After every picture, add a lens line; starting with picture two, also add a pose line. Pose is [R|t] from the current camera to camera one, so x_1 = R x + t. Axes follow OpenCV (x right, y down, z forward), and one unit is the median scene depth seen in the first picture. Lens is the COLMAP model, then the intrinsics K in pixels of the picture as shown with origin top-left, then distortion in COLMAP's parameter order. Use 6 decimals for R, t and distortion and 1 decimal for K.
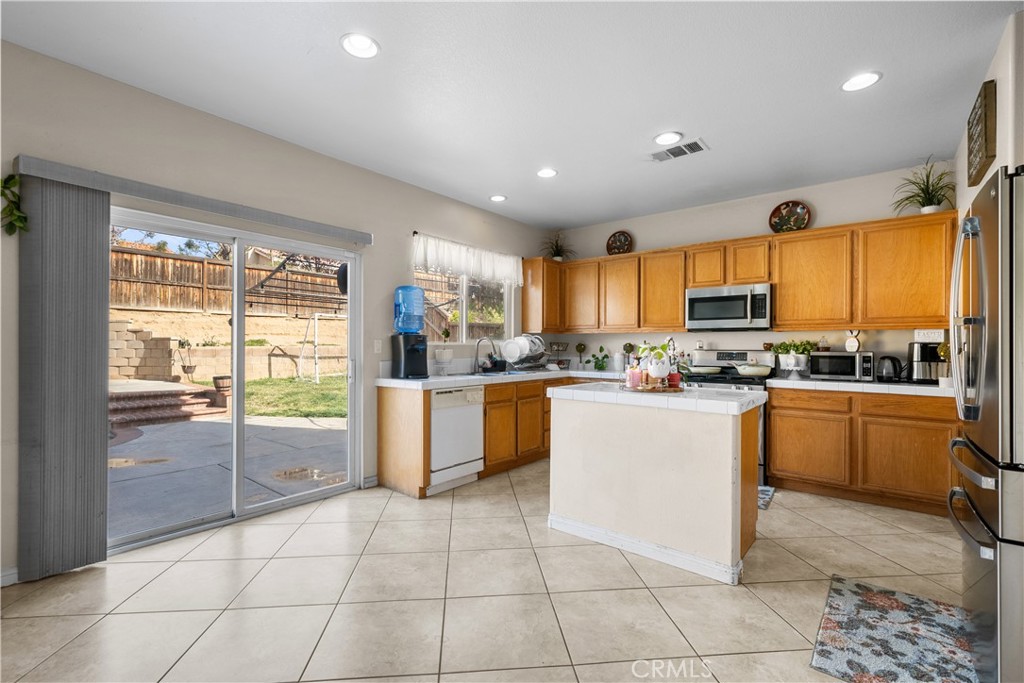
lens RADIAL K [[455.9, 0, 508.3], [0, 455.9, 345.2], [0, 0, 1]] dist [0.000166, 0.000393]
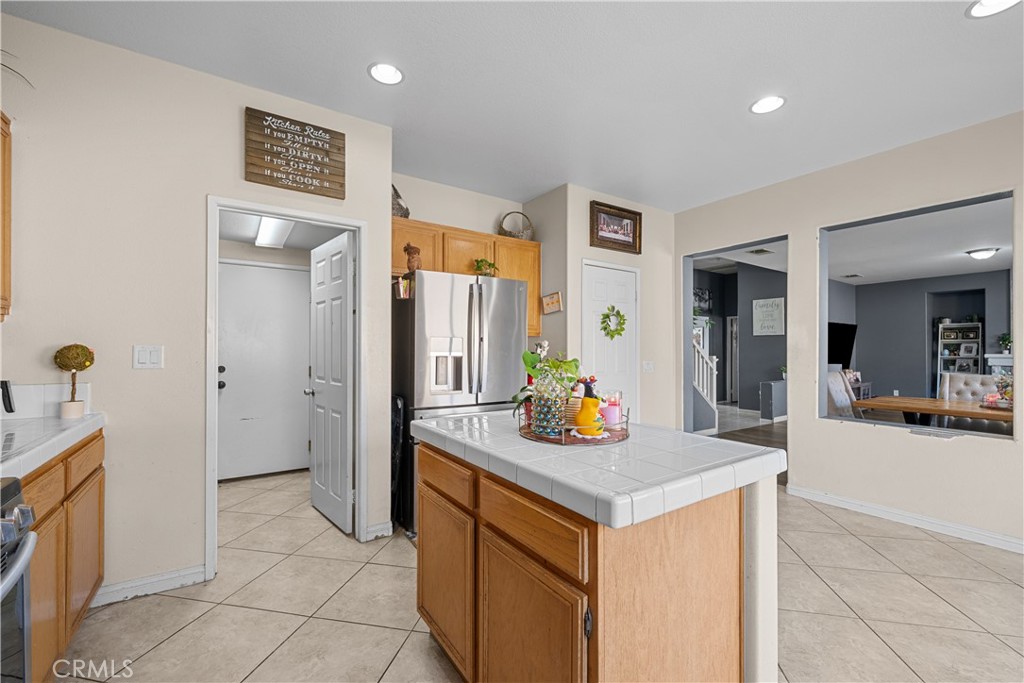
lens RADIAL K [[422.2, 0, 509.8], [0, 422.2, 344.8], [0, 0, 1]] dist [-0.001221, 0.000018]
pose [[-0.957140, -0.005188, 0.289579, 0.171430], [-0.008946, 0.999892, -0.011658, -0.004691], [-0.289487, -0.013749, -0.957083, 1.116311]]
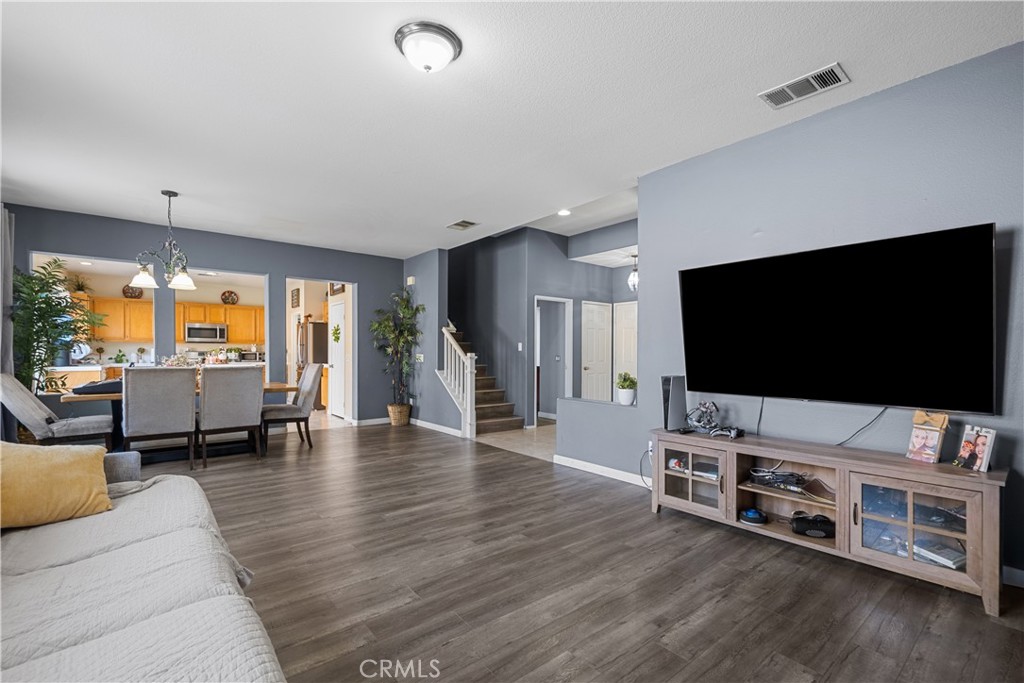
lens RADIAL K [[449.1, 0, 513.3], [0, 449.1, 358.7], [0, 0, 1]] dist [-0.000181, 0.000154]
pose [[0.196948, -0.016869, 0.980269, -1.560350], [-0.003223, 0.999835, 0.017854, 0.003264], [-0.980409, -0.006676, 0.196862, -1.049532]]
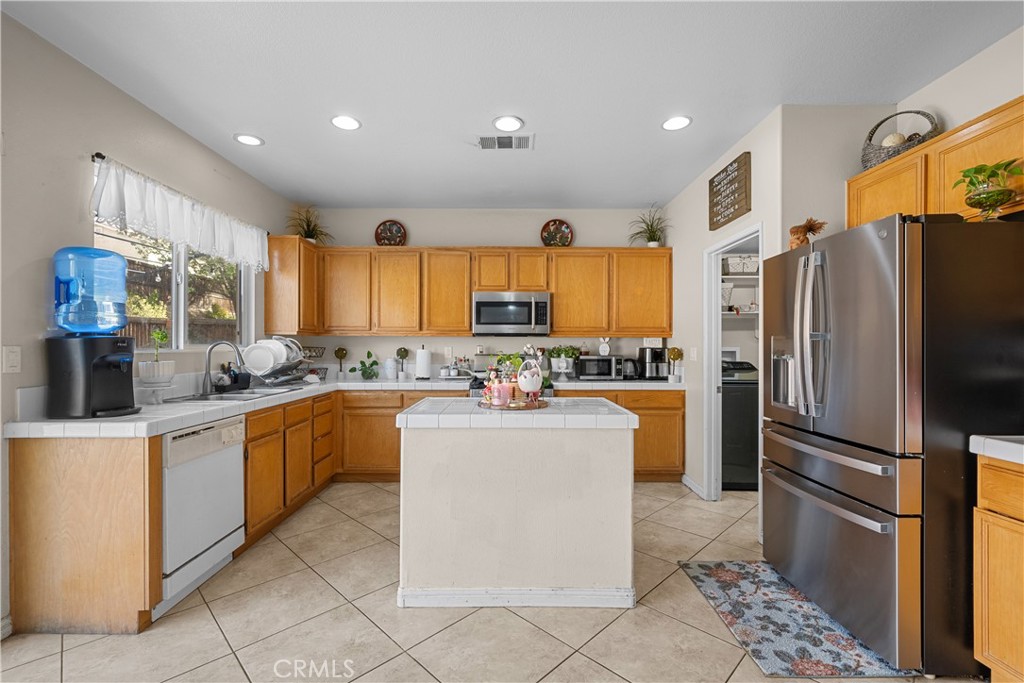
lens RADIAL K [[445.9, 0, 509.9], [0, 445.9, 345.9], [0, 0, 1]] dist [-0.000859, 0.000198]
pose [[0.768988, -0.002556, 0.639258, -0.170707], [0.000974, 0.999996, 0.002827, -0.013130], [-0.639263, -0.001552, 0.768987, 0.256469]]
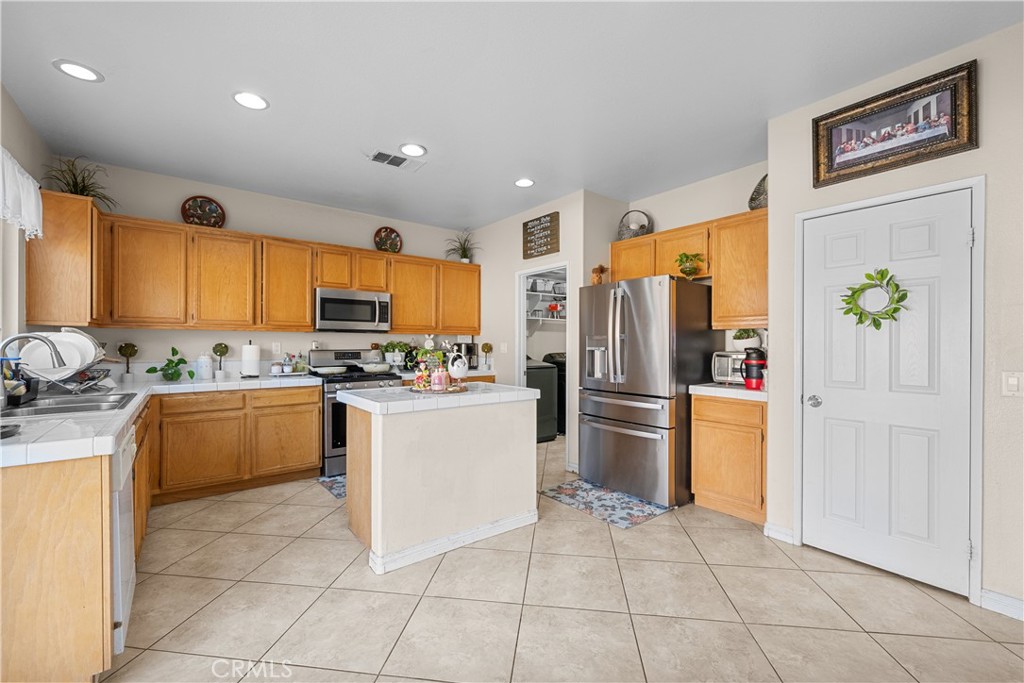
lens RADIAL K [[422.2, 0, 509.8], [0, 422.2, 344.8], [0, 0, 1]] dist [-0.001221, 0.000018]
pose [[0.221408, -0.007966, 0.975149, -0.440032], [-0.002957, 0.999957, 0.008840, -0.012543], [-0.975177, -0.004841, 0.221375, 0.456207]]
